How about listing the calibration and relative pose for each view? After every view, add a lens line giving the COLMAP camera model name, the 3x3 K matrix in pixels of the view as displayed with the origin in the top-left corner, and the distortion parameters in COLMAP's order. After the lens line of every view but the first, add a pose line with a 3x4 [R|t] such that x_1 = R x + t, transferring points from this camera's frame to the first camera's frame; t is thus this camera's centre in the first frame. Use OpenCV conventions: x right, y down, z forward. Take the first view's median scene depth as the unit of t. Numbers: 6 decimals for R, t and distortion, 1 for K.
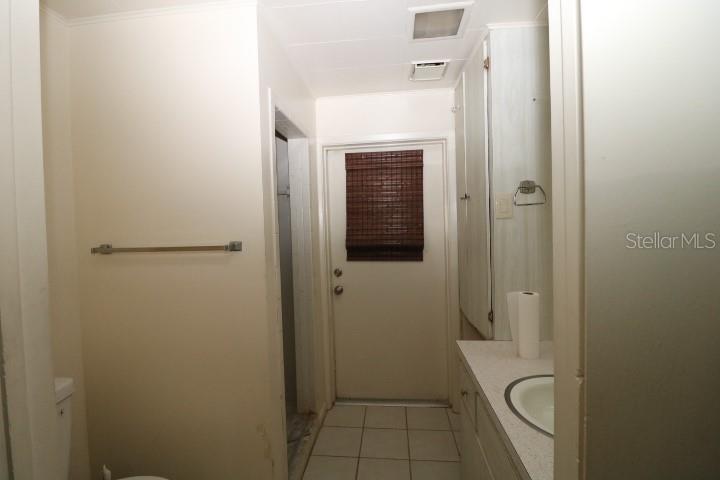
lens RADIAL K [[338.9, 0, 360.0], [0, 338.9, 240.0], [0, 0, 1]] dist [-0.004022, -0.000297]
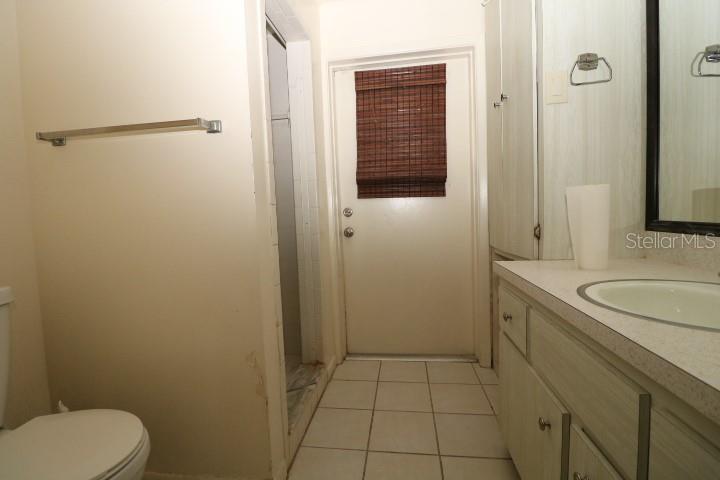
lens RADIAL K [[338.9, 0, 360.0], [0, 338.9, 240.0], [0, 0, 1]] dist [-0.004022, -0.000297]
pose [[0.999359, -0.006775, -0.035147, -0.002912], [0.008015, 0.999346, 0.035273, 0.144479], [0.034885, -0.035532, 0.998759, 0.124798]]
